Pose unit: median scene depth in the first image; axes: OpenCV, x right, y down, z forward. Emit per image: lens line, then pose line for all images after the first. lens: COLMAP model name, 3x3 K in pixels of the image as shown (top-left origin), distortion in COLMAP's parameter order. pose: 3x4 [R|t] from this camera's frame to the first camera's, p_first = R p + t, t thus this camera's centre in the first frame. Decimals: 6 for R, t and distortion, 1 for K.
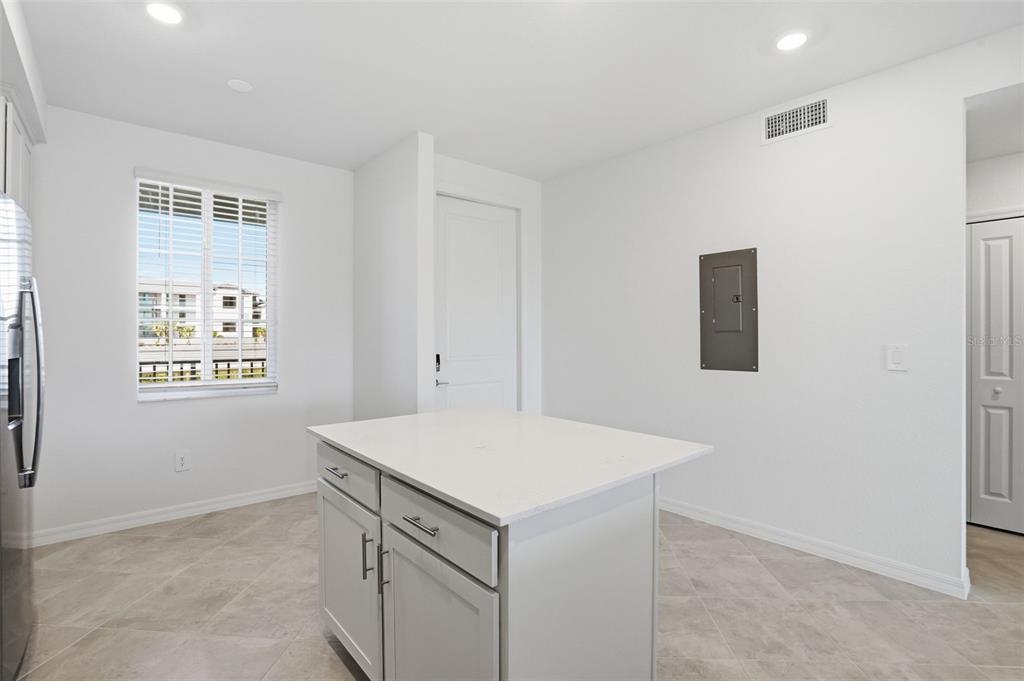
lens RADIAL K [[477.1, 0, 511.5], [0, 477.1, 333.5], [0, 0, 1]] dist [-0.056827, 0.018229]
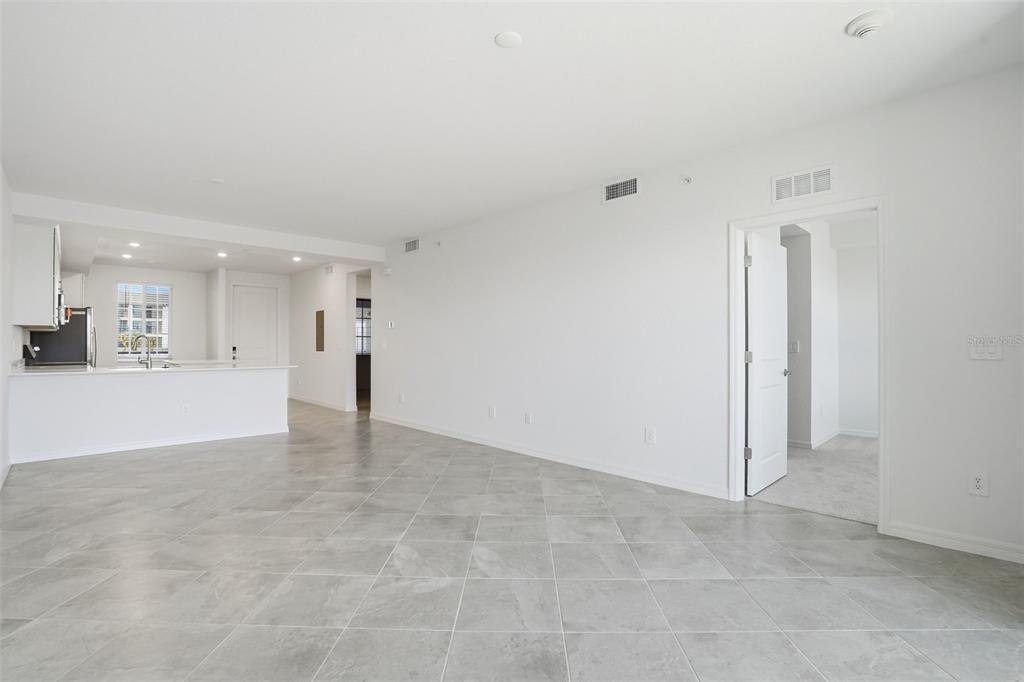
lens RADIAL K [[477.1, 0, 511.5], [0, 477.1, 334.0], [0, 0, 1]] dist [-0.056827, 0.018229]
pose [[0.999024, 0.004237, 0.043962, 1.590981], [-0.003219, 0.999726, -0.023207, 0.035813], [-0.044048, 0.023043, 0.998764, -2.080779]]
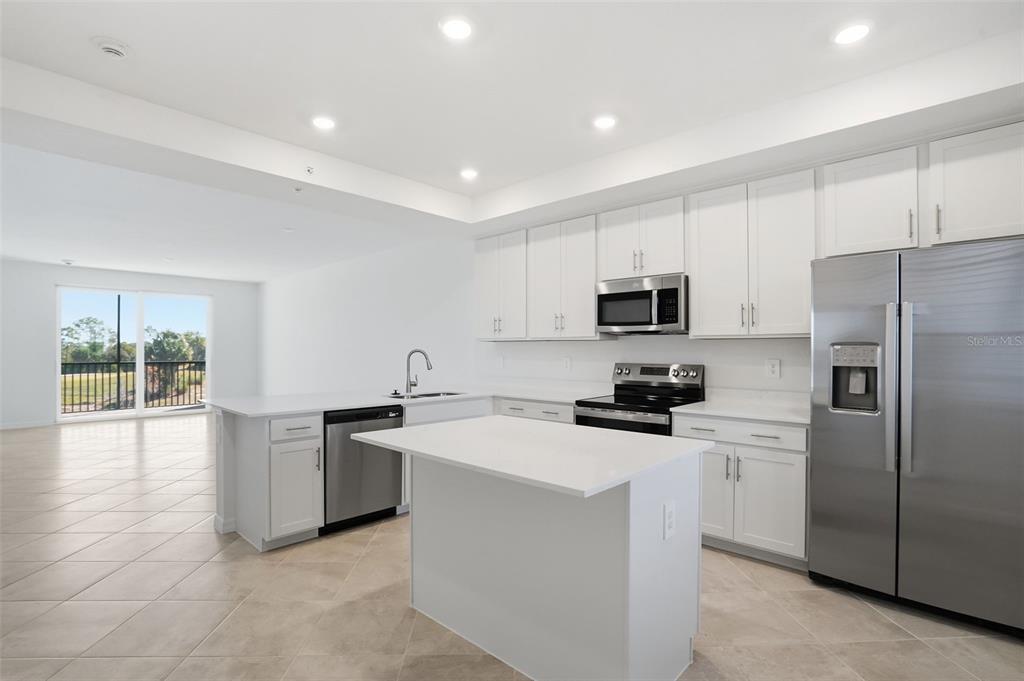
lens RADIAL K [[481.6, 0, 512.0], [0, 481.6, 340.5], [0, 0, 1]] dist [-0.061219, 0.019623]
pose [[-0.993920, -0.004763, -0.110000, 0.071988], [-0.002736, 0.999824, -0.018571, 0.002008], [0.110069, -0.018157, -0.993758, 1.301234]]
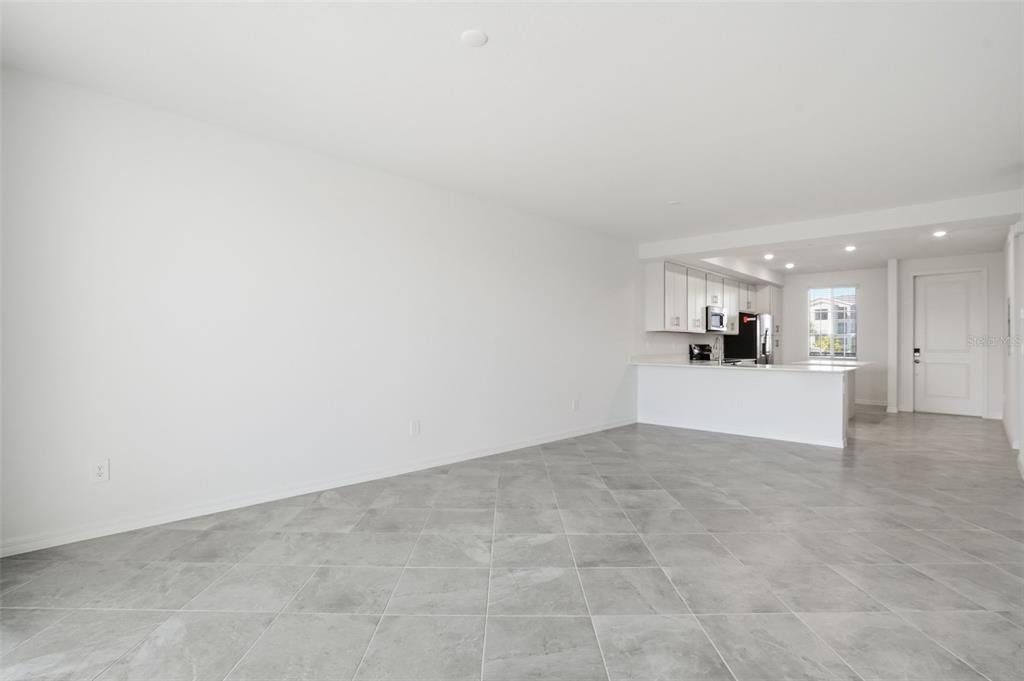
lens RADIAL K [[481.6, 0, 512.0], [0, 481.6, 340.5], [0, 0, 1]] dist [-0.061219, 0.019623]
pose [[0.074522, -0.003649, -0.997213, 2.368485], [-0.005427, 0.999977, -0.004065, 0.032793], [0.997205, 0.005715, 0.074501, -1.322058]]
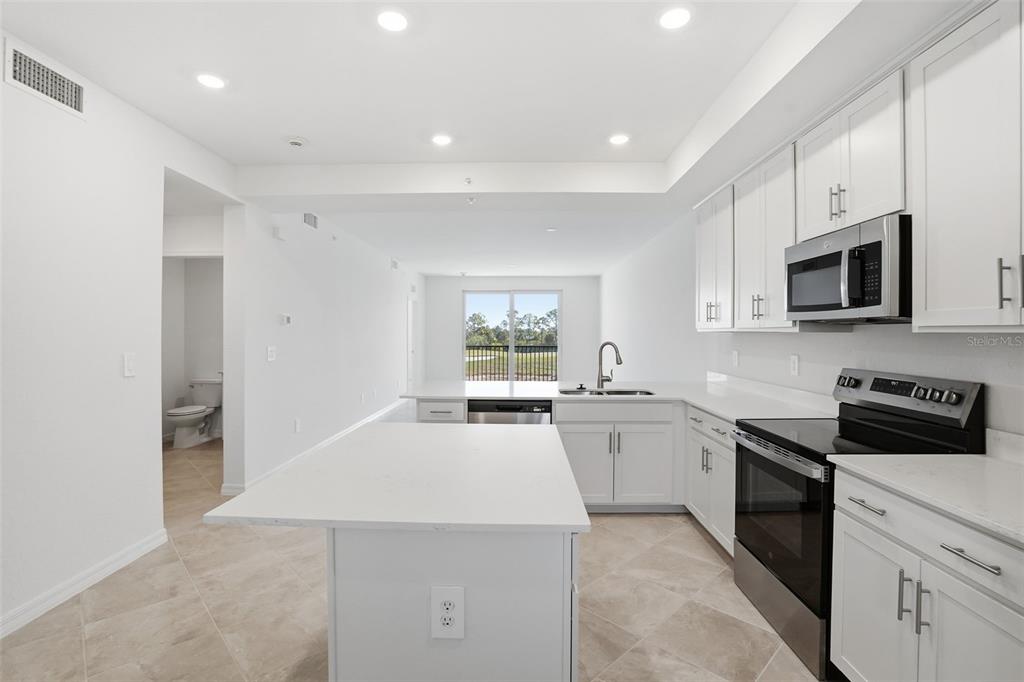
lens RADIAL K [[477.1, 0, 511.5], [0, 477.1, 334.0], [0, 0, 1]] dist [-0.056827, 0.018229]
pose [[-0.743177, -0.004689, 0.669079, -0.494943], [-0.002780, 0.999988, 0.003920, -0.024408], [-0.669089, 0.001053, -0.743181, 0.989630]]
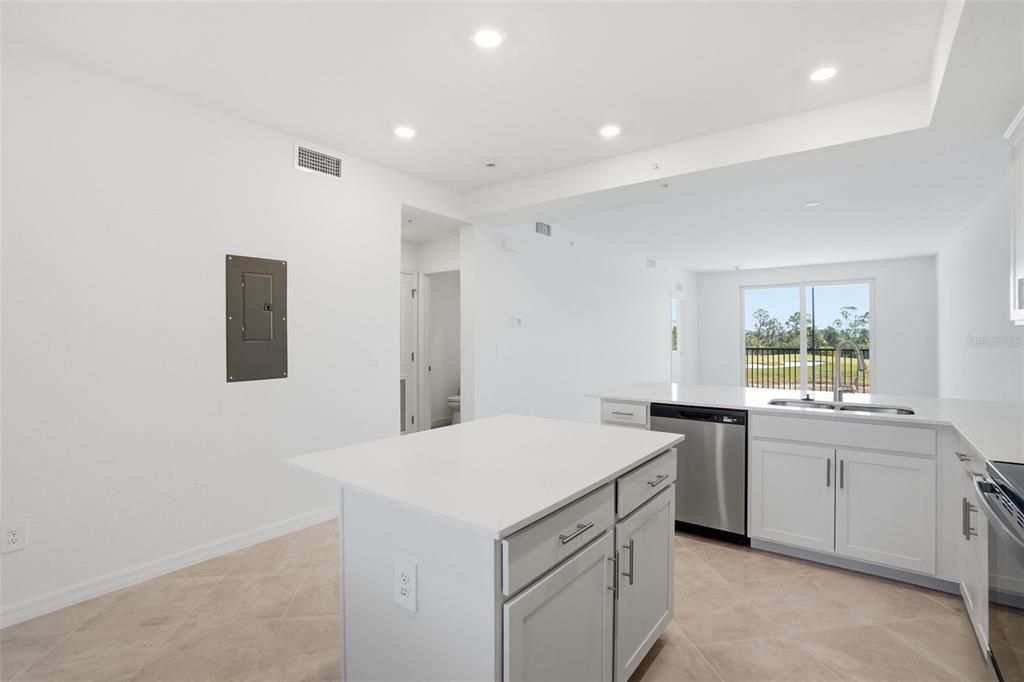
lens RADIAL K [[482.4, 0, 509.0], [0, 482.4, 329.6], [0, 0, 1]] dist [-0.074454, 0.034824]
pose [[-0.204545, 0.011631, 0.978788, -0.633793], [0.004140, 0.999931, -0.011017, -0.013399], [-0.978848, 0.001799, -0.204579, 0.726722]]
